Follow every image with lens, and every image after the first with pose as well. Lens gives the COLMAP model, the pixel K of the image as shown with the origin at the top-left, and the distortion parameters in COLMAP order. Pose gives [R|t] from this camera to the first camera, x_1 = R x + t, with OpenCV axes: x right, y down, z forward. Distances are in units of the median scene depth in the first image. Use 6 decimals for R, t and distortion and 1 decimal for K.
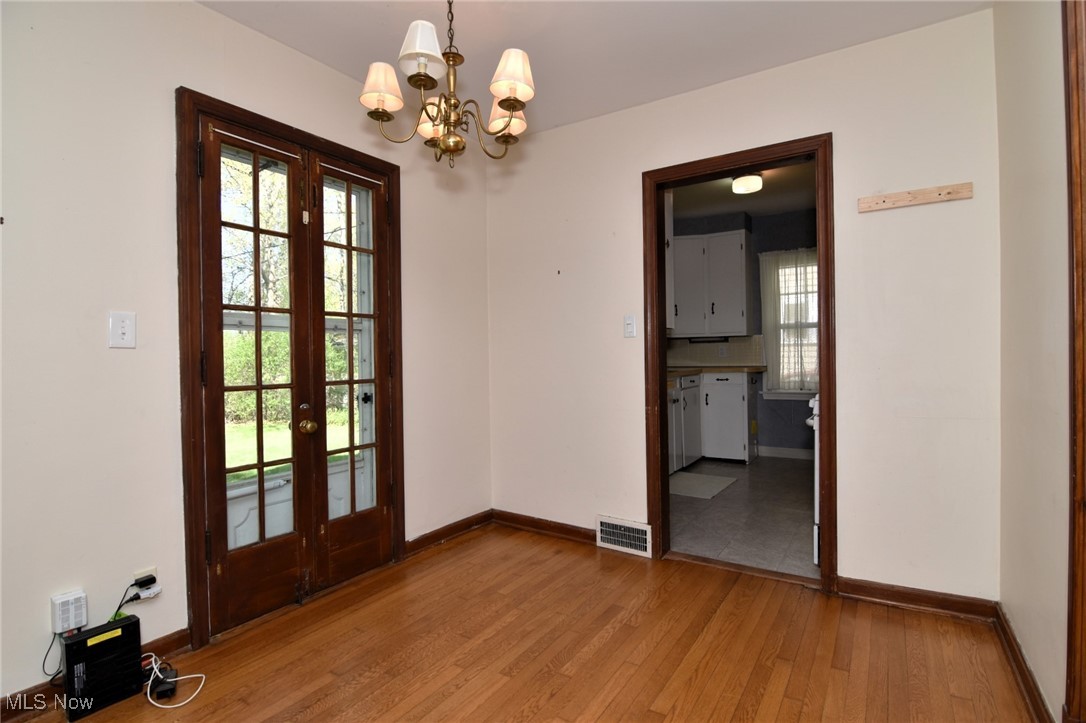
lens RADIAL K [[521.7, 0, 548.9], [0, 521.7, 362.4], [0, 0, 1]] dist [-0.029593, -0.000865]
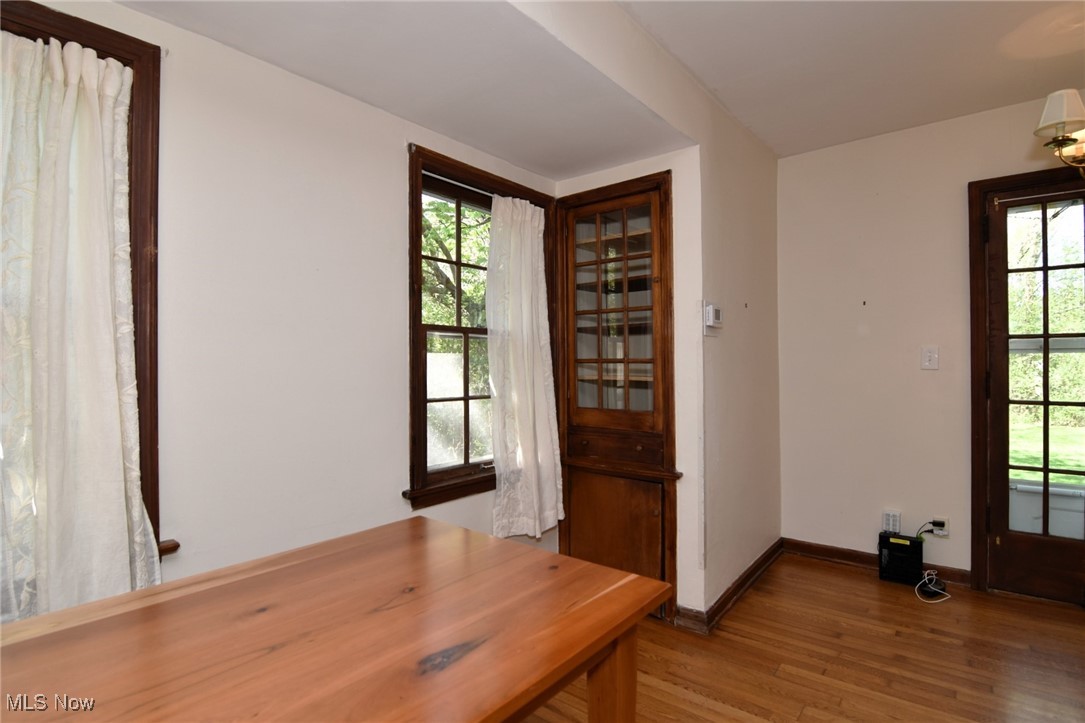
lens RADIAL K [[544.0, 0, 544.6], [0, 544.0, 365.1], [0, 0, 1]] dist [-0.006624, -0.001617]
pose [[-0.111705, 0.014147, -0.993641, 0.675372], [-0.002905, 0.999890, 0.014563, -0.044725], [0.993737, 0.004513, -0.111652, 0.009899]]
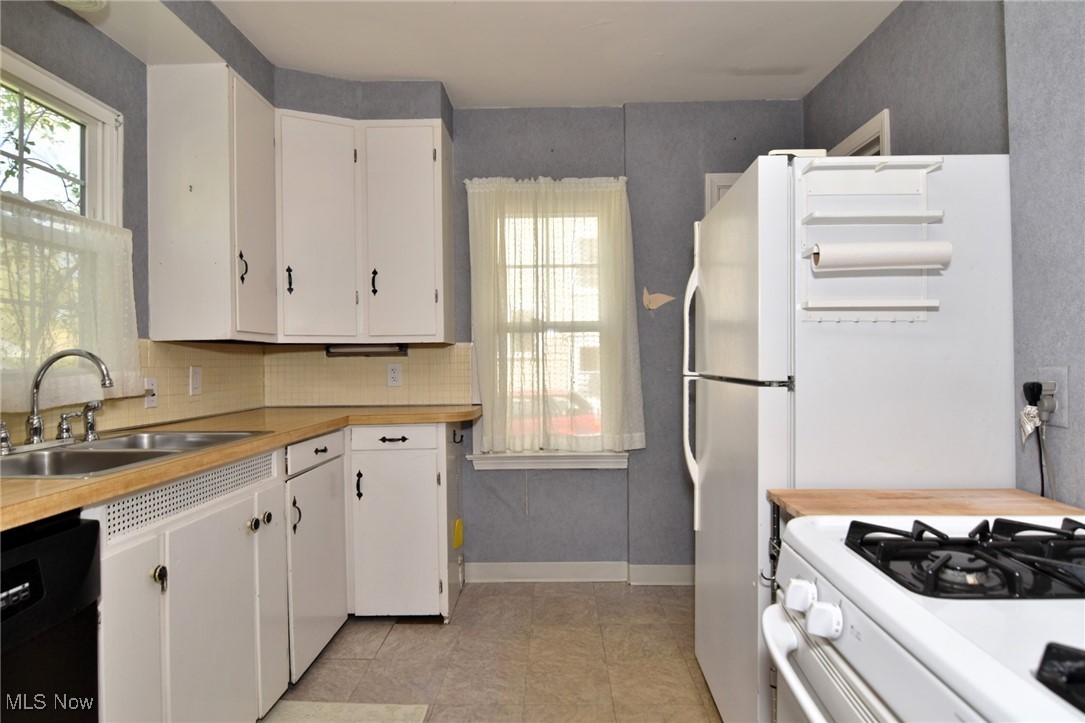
lens RADIAL K [[585.0, 0, 542.5], [0, 585.0, 361.5], [0, 0, 1]] dist [-0.000384, -0.014638]
pose [[0.854151, 0.012743, 0.519869, 0.382210], [0.001133, 0.999652, -0.026365, -0.045206], [-0.520024, 0.023109, 0.853839, 1.061040]]
